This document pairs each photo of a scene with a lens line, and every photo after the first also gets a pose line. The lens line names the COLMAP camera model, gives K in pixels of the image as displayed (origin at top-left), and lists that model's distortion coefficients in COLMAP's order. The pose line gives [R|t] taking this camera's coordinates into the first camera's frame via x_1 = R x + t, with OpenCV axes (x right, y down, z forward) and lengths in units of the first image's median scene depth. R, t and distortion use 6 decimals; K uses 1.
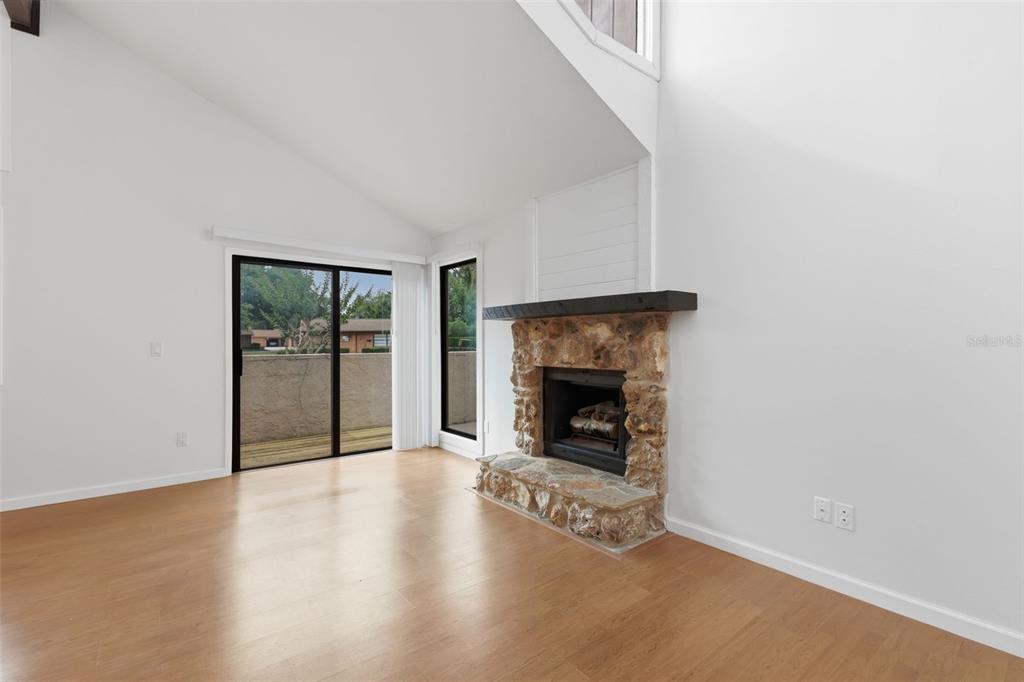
lens RADIAL K [[455.3, 0, 509.6], [0, 455.3, 345.1], [0, 0, 1]] dist [0.001636, 0.000080]
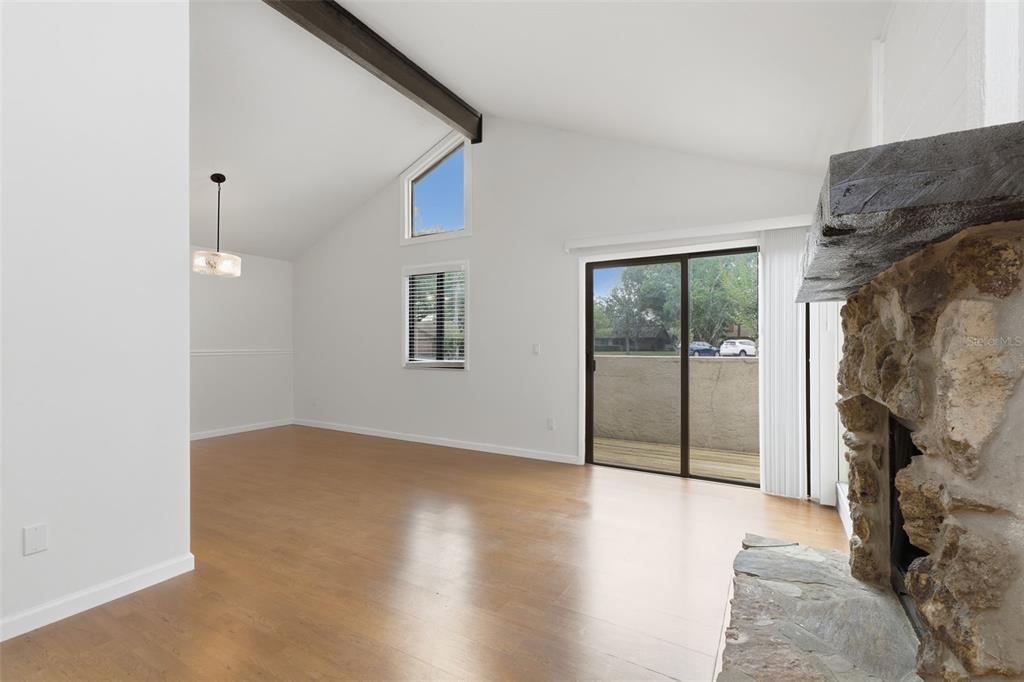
lens RADIAL K [[455.3, 0, 510.0], [0, 455.3, 341.3], [0, 0, 1]] dist [0.001636, 0.000080]
pose [[0.367806, -0.007024, -0.929876, 0.328223], [-0.004100, 0.999950, -0.009175, 0.000136], [0.929893, 0.007187, 0.367759, 0.422353]]
